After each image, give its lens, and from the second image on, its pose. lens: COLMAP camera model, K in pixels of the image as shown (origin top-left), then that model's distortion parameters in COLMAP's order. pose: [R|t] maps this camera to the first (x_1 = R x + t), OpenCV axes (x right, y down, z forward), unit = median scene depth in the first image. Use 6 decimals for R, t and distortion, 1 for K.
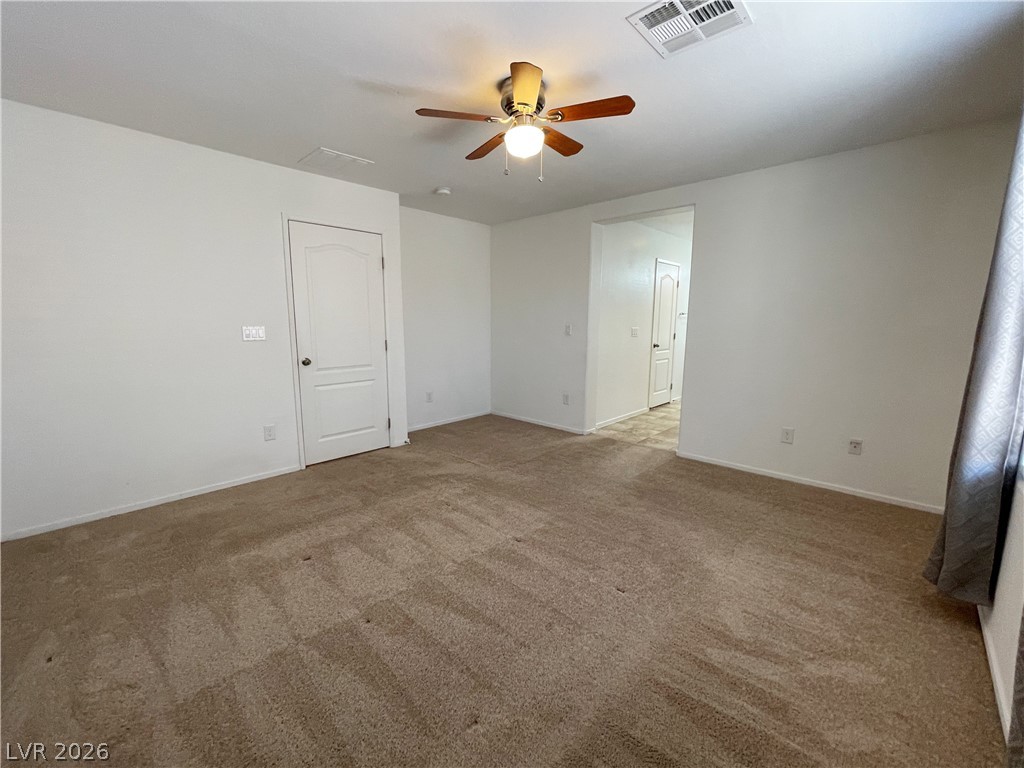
lens RADIAL K [[428.3, 0, 507.9], [0, 428.3, 386.0], [0, 0, 1]] dist [-0.001578, 0.000481]
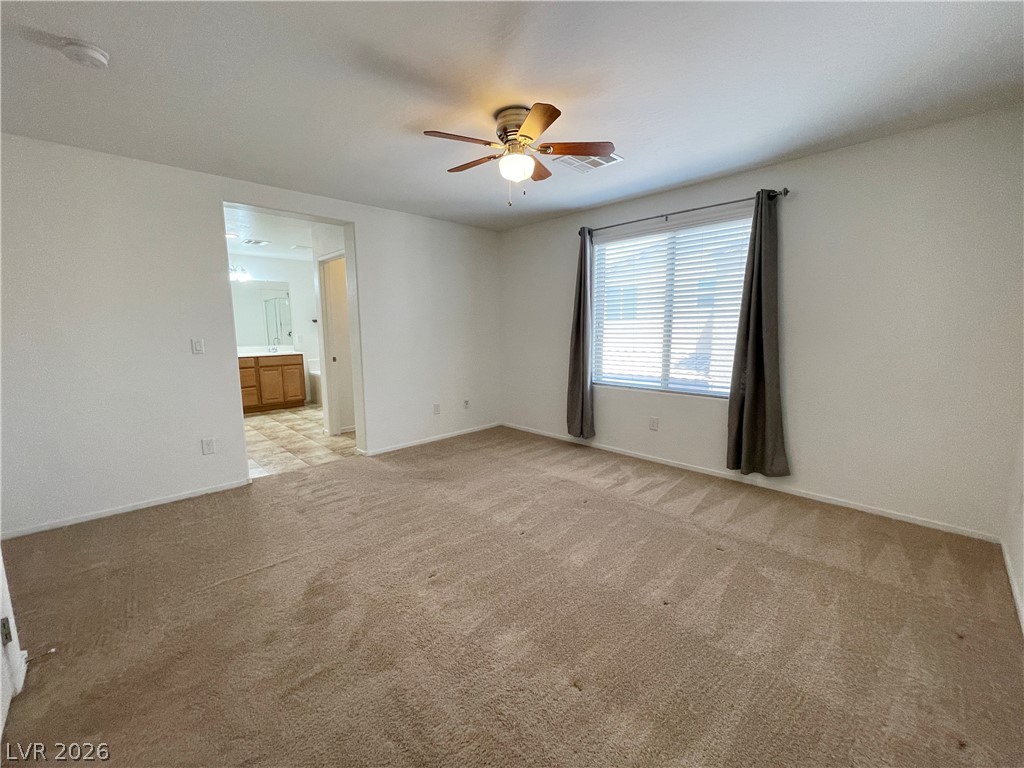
lens RADIAL K [[411.6, 0, 512.0], [0, 411.6, 384.0], [0, 0, 1]] dist [-0.001146, -0.000310]
pose [[0.039696, -0.137738, 0.989673, -0.686785], [0.169131, 0.977088, 0.129203, -0.099245], [-0.984794, 0.162256, 0.062083, 0.668086]]
